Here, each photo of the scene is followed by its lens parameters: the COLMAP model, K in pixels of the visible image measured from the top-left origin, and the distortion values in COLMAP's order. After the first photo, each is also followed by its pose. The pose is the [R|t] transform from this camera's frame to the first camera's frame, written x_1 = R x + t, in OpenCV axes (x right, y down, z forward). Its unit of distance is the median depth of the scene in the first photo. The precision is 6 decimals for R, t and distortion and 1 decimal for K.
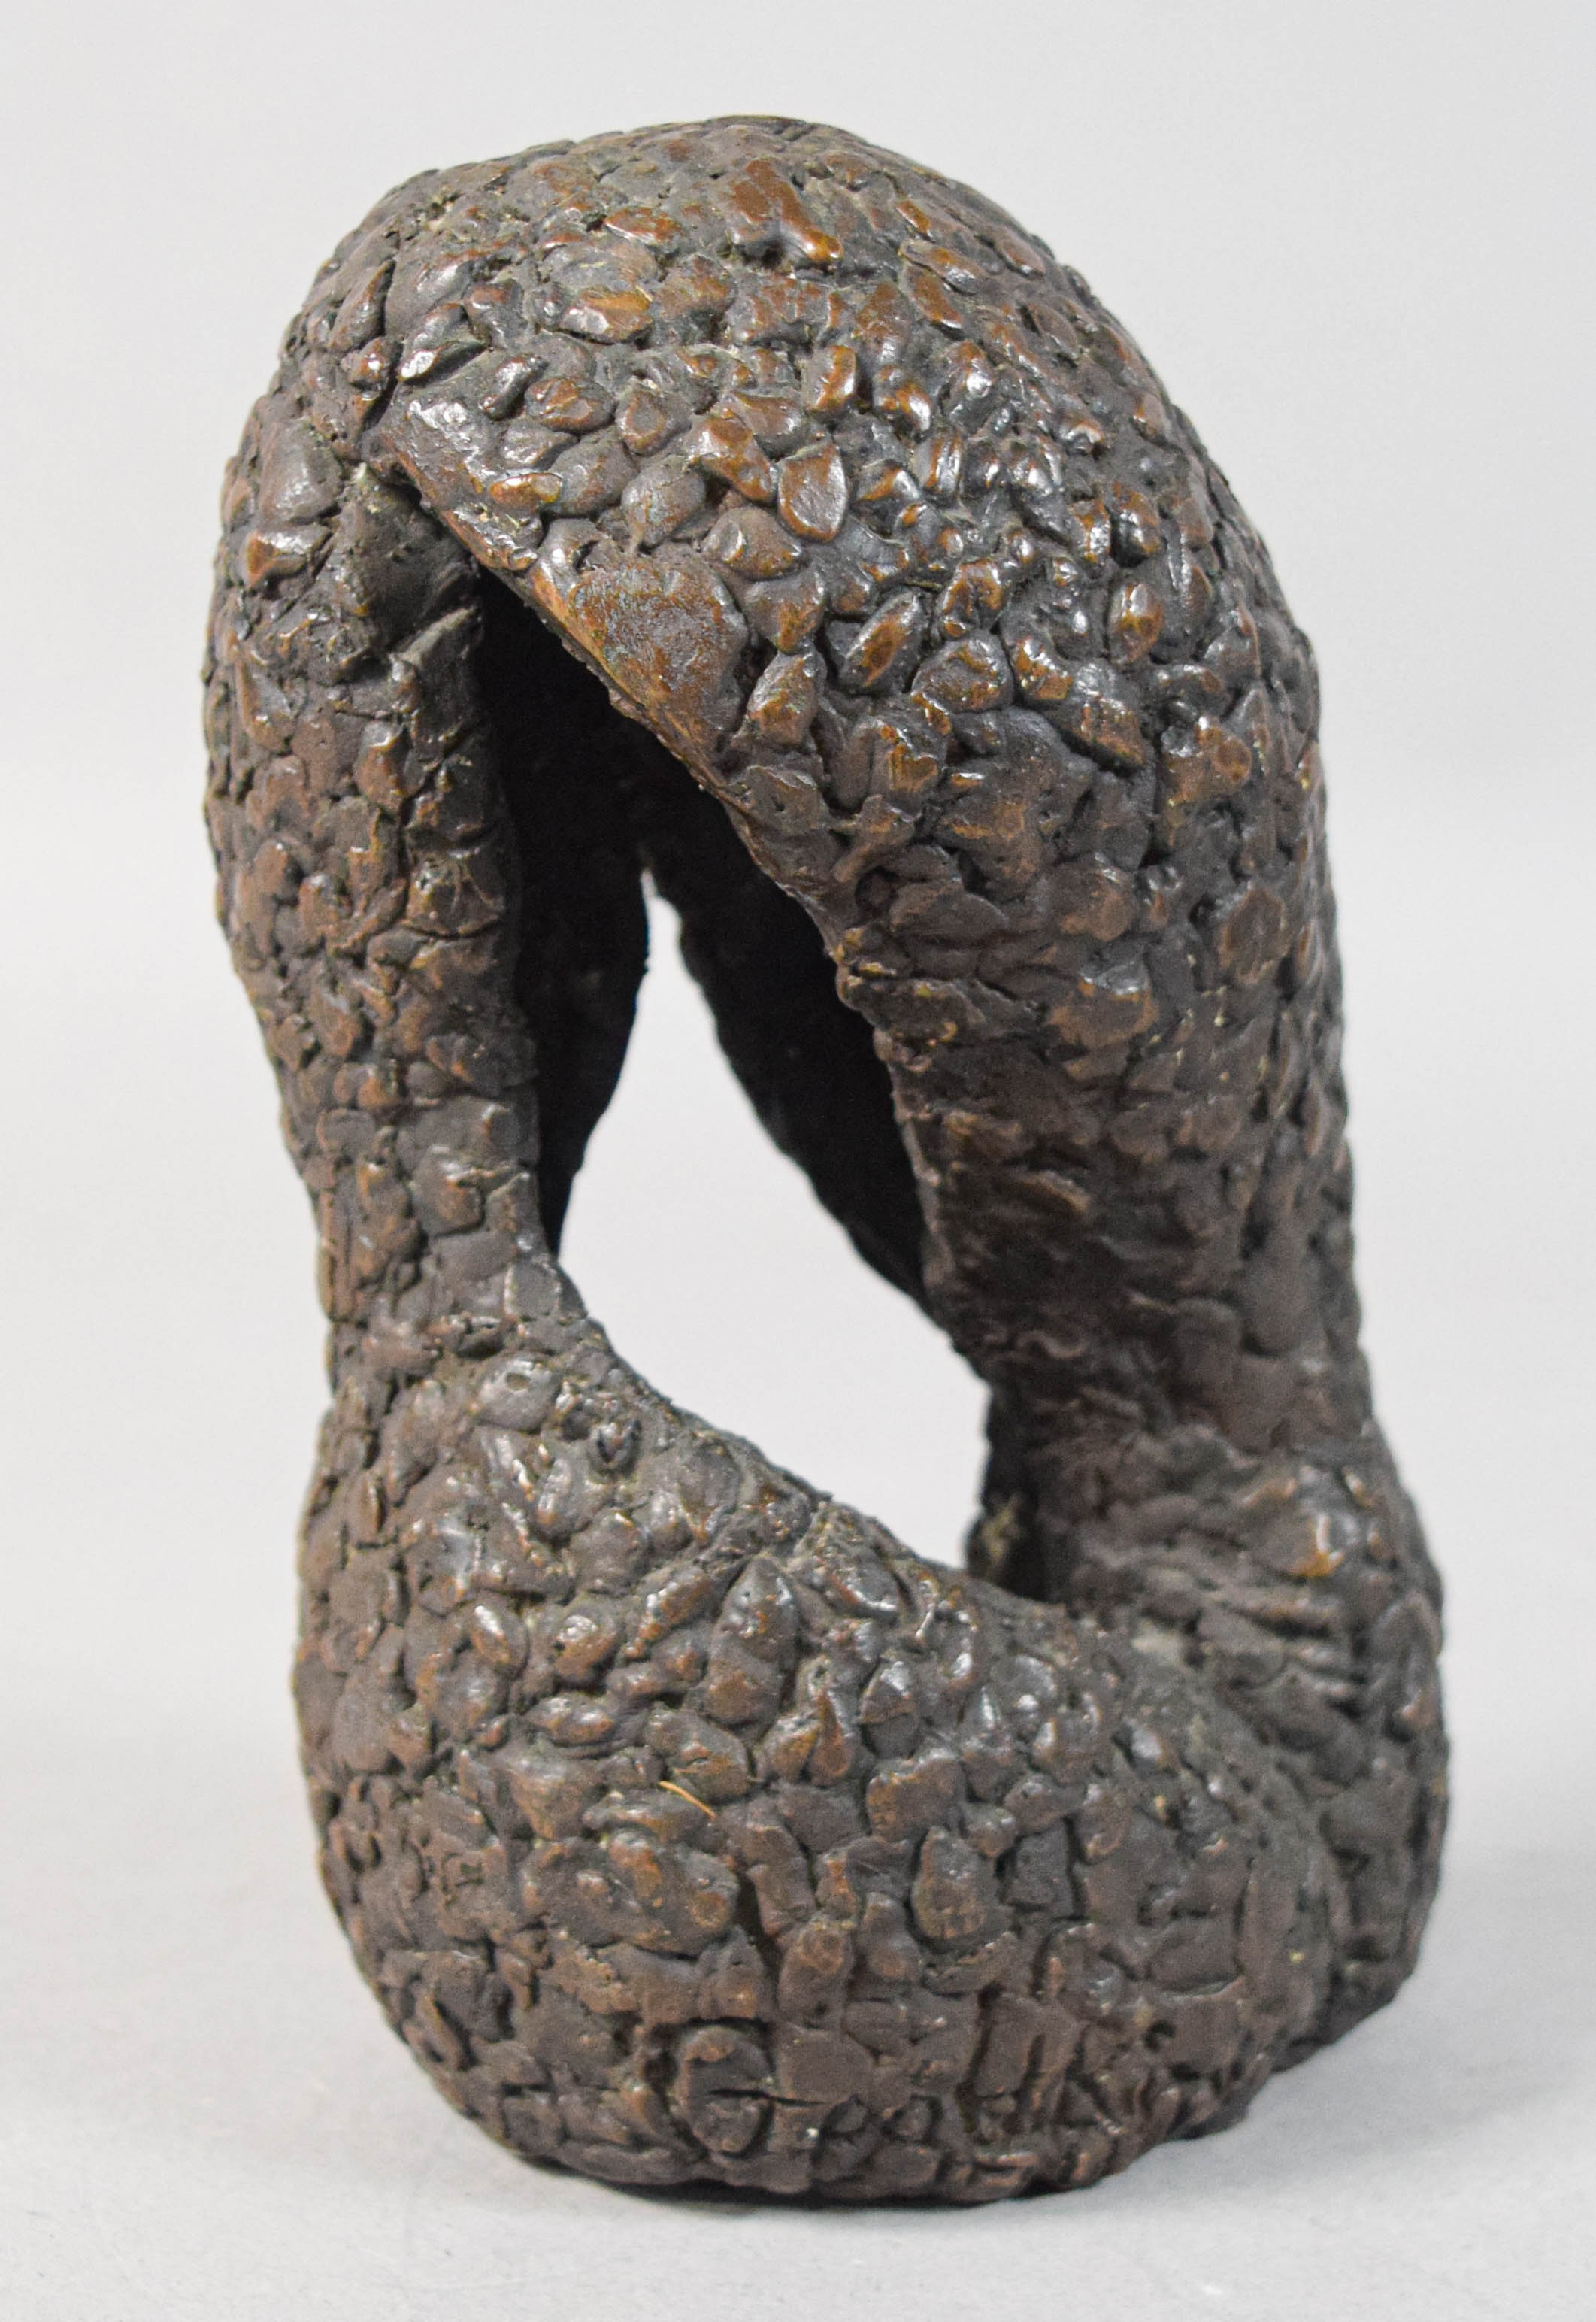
lens RADIAL K [[4066.3, 0, 798.0], [0, 4066.3, 1161.0], [0, 0, 1]] dist [-0.097431, -0.121655]
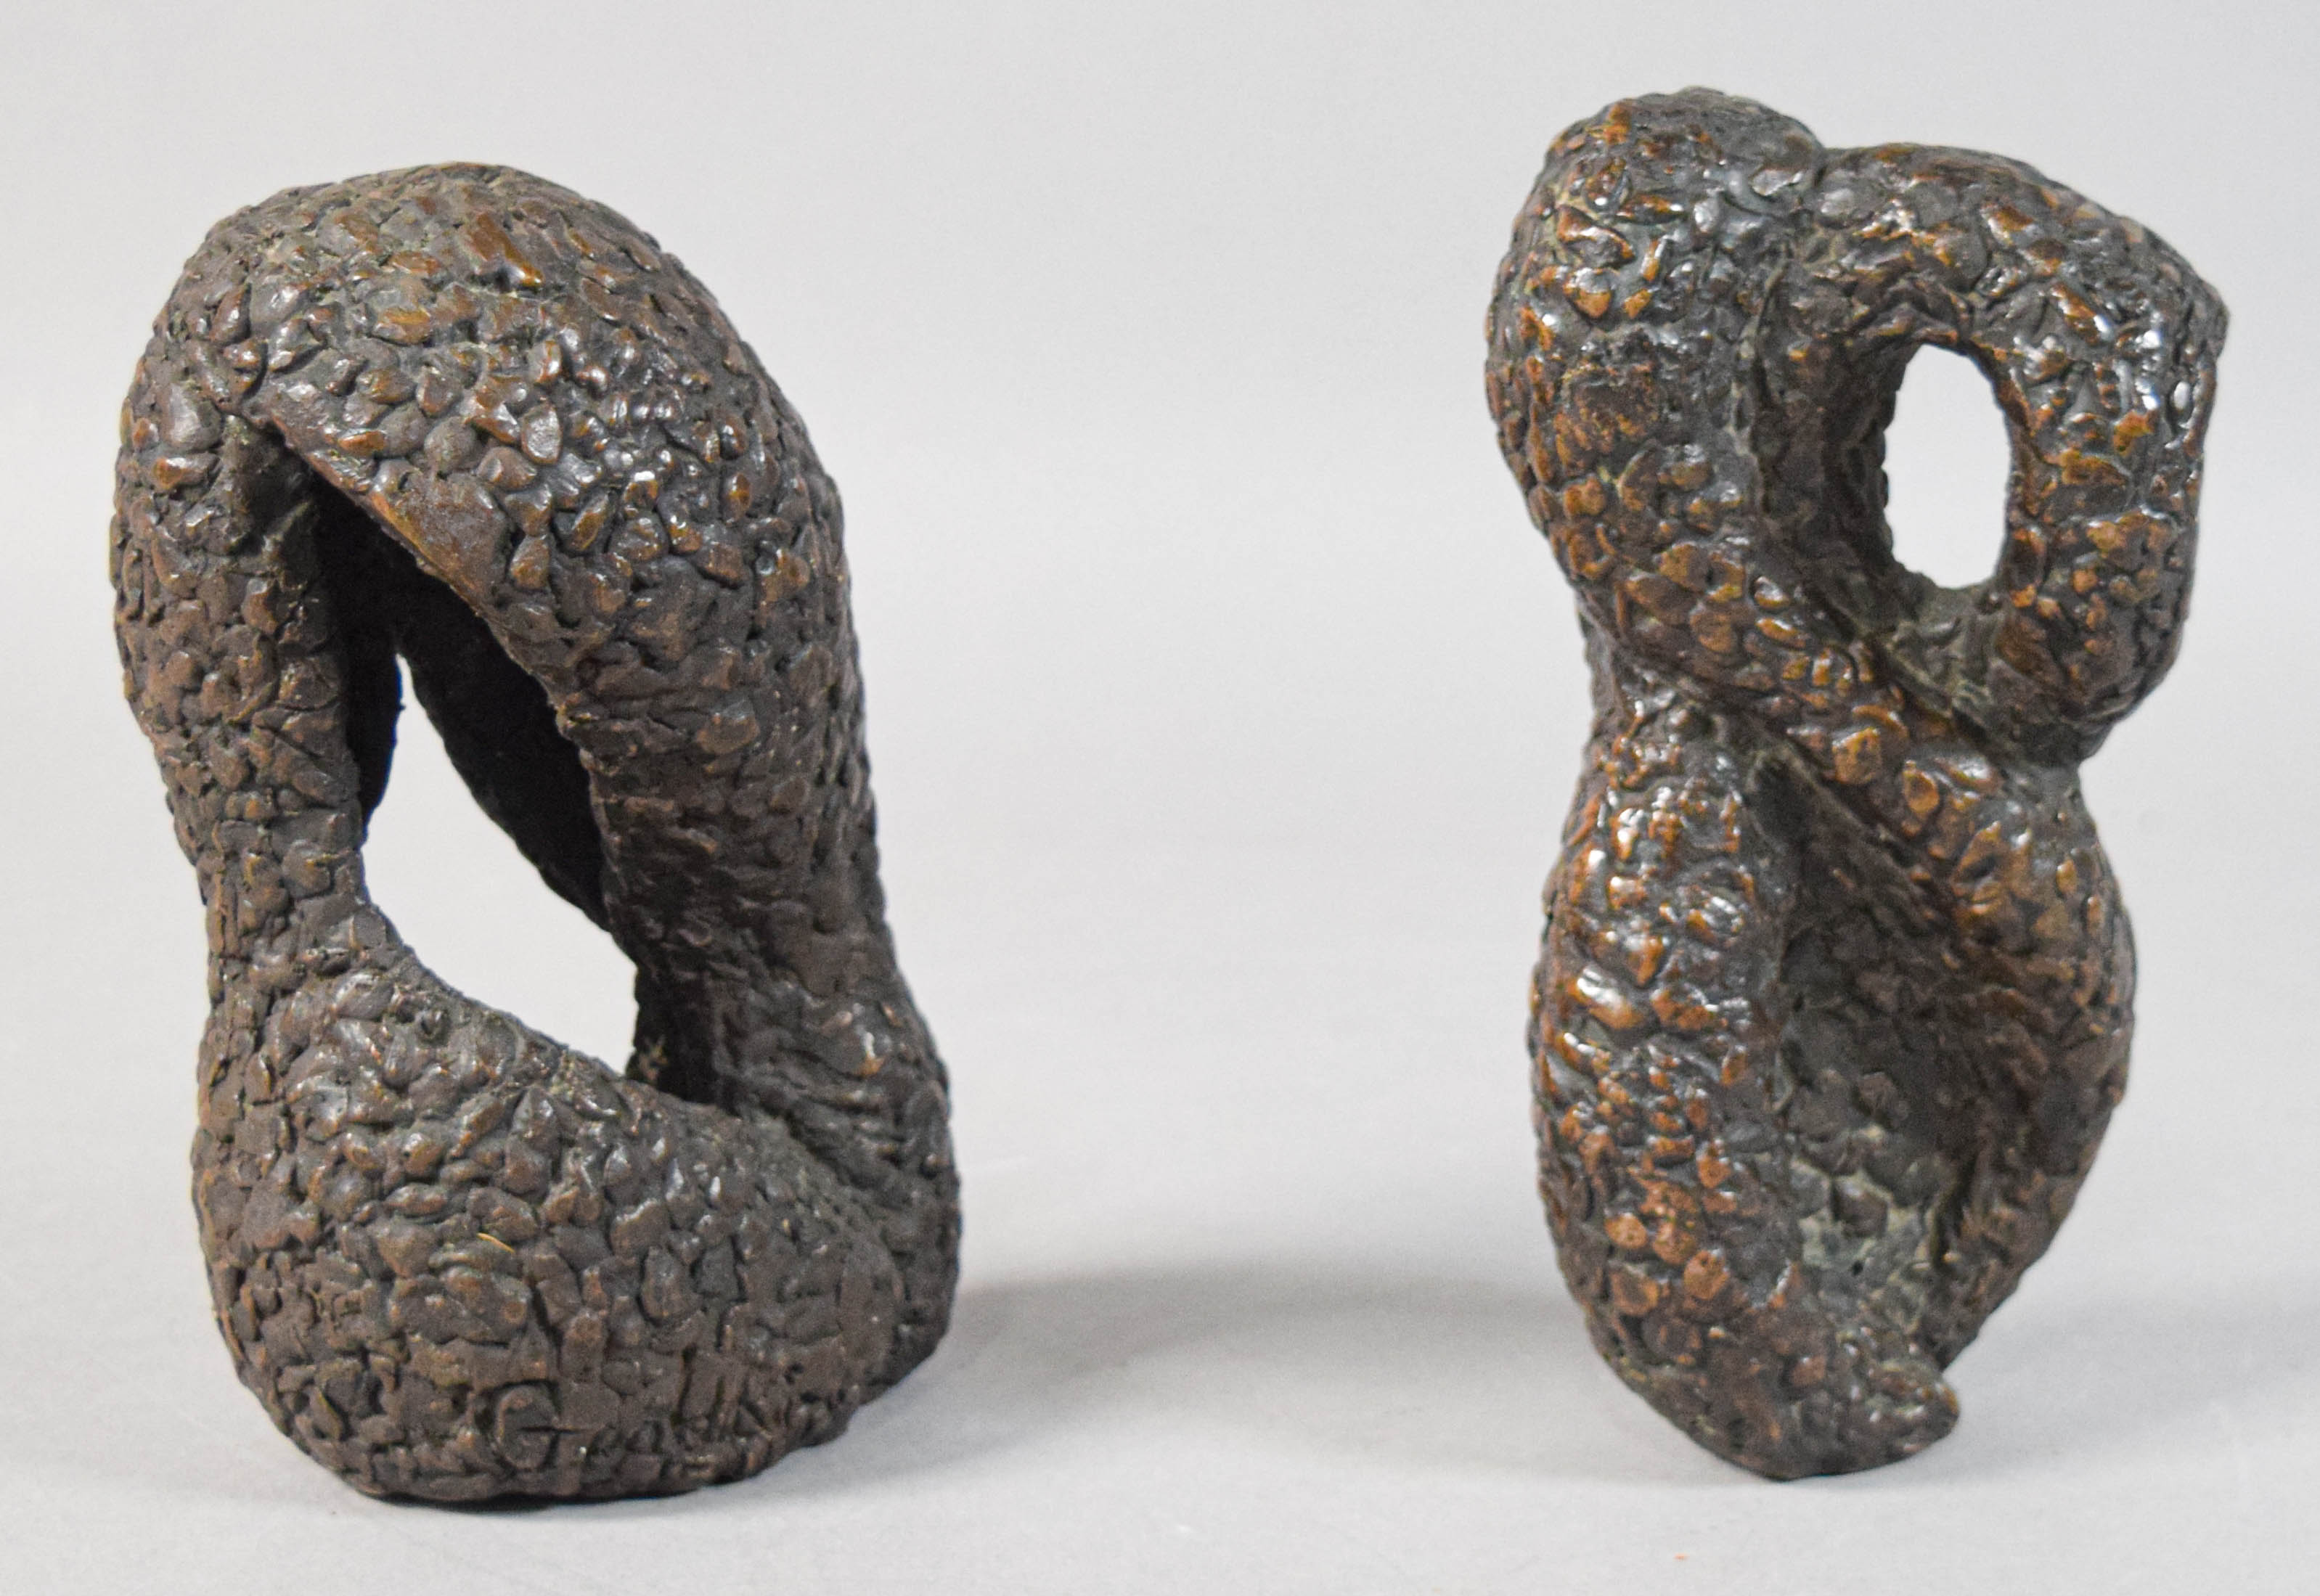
lens RADIAL K [[4059.4, 0, 1160.0], [0, 4059.4, 798.0], [0, 0, 1]] dist [0.051558, 0.139902]
pose [[0.971874, -0.063701, 0.226721, -0.121745], [0.057664, 0.997785, 0.033159, -0.053113], [-0.228331, -0.019152, 0.973395, -0.591684]]
